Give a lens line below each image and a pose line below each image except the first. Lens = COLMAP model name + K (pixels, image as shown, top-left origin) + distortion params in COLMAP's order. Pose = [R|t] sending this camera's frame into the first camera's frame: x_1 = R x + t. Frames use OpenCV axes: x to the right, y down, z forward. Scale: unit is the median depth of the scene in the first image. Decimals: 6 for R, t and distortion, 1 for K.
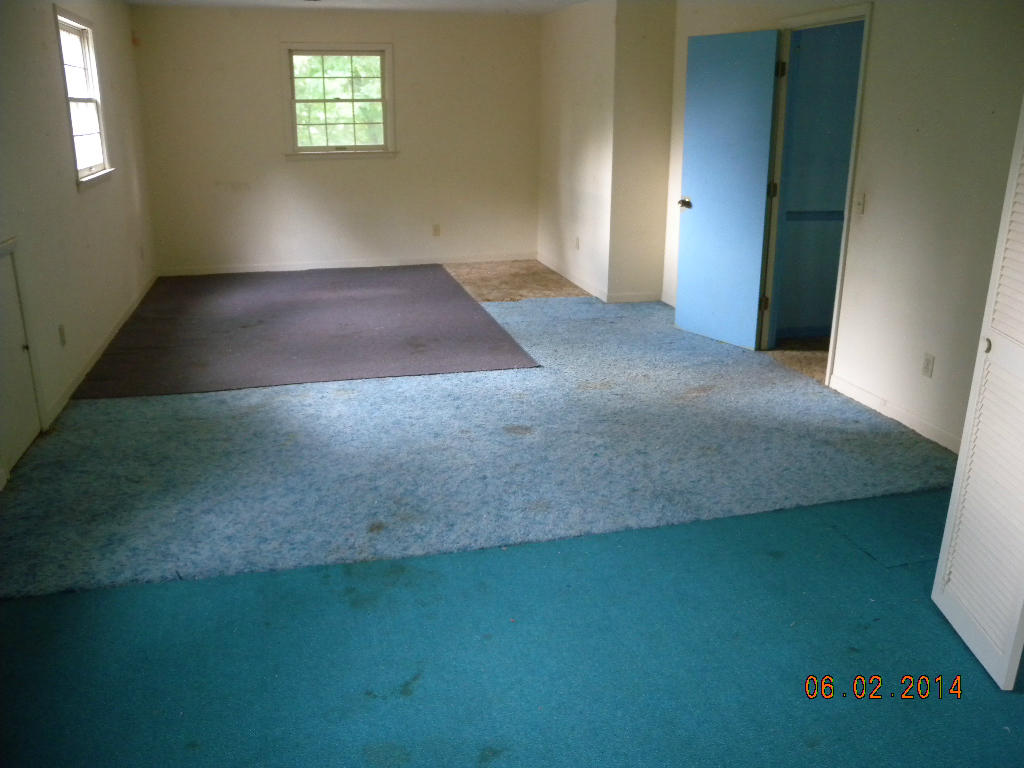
lens RADIAL K [[839.9, 0, 512.0], [0, 839.9, 384.0], [0, 0, 1]] dist [-0.073869, 0.005990]
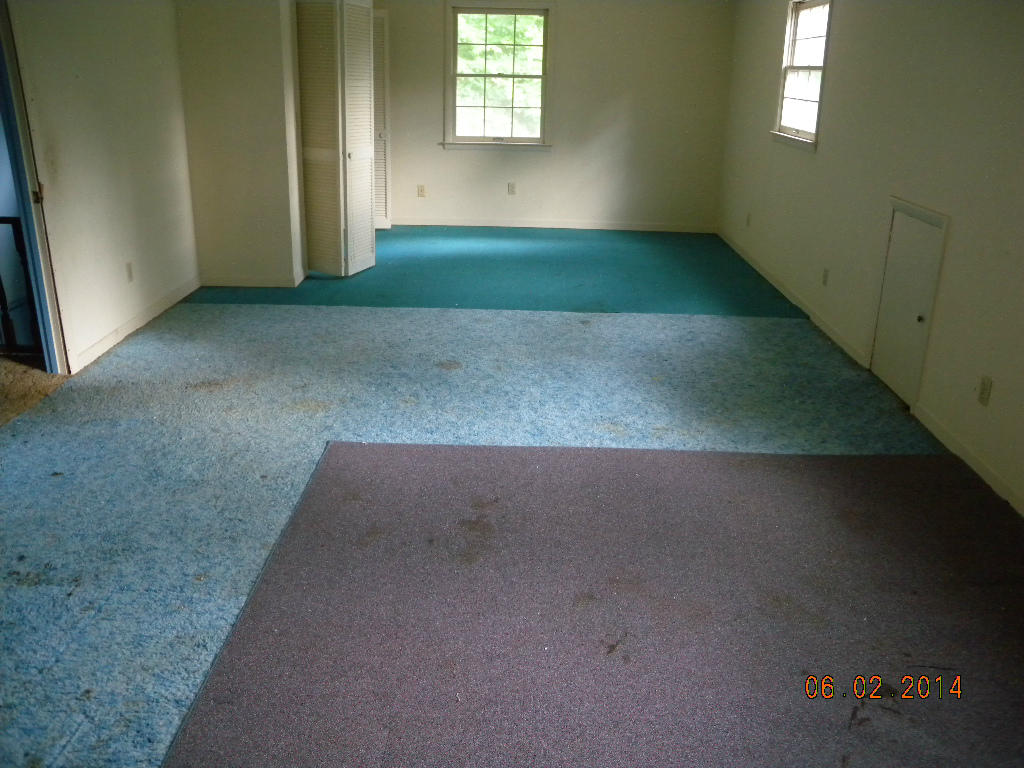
lens RADIAL K [[839.9, 0, 512.0], [0, 839.9, 384.0], [0, 0, 1]] dist [-0.073869, 0.005990]
pose [[-0.960758, -0.119319, 0.250413, -0.302405], [0.065952, 0.778606, 0.624038, -0.523162], [-0.269433, 0.616065, -0.740182, 1.565935]]
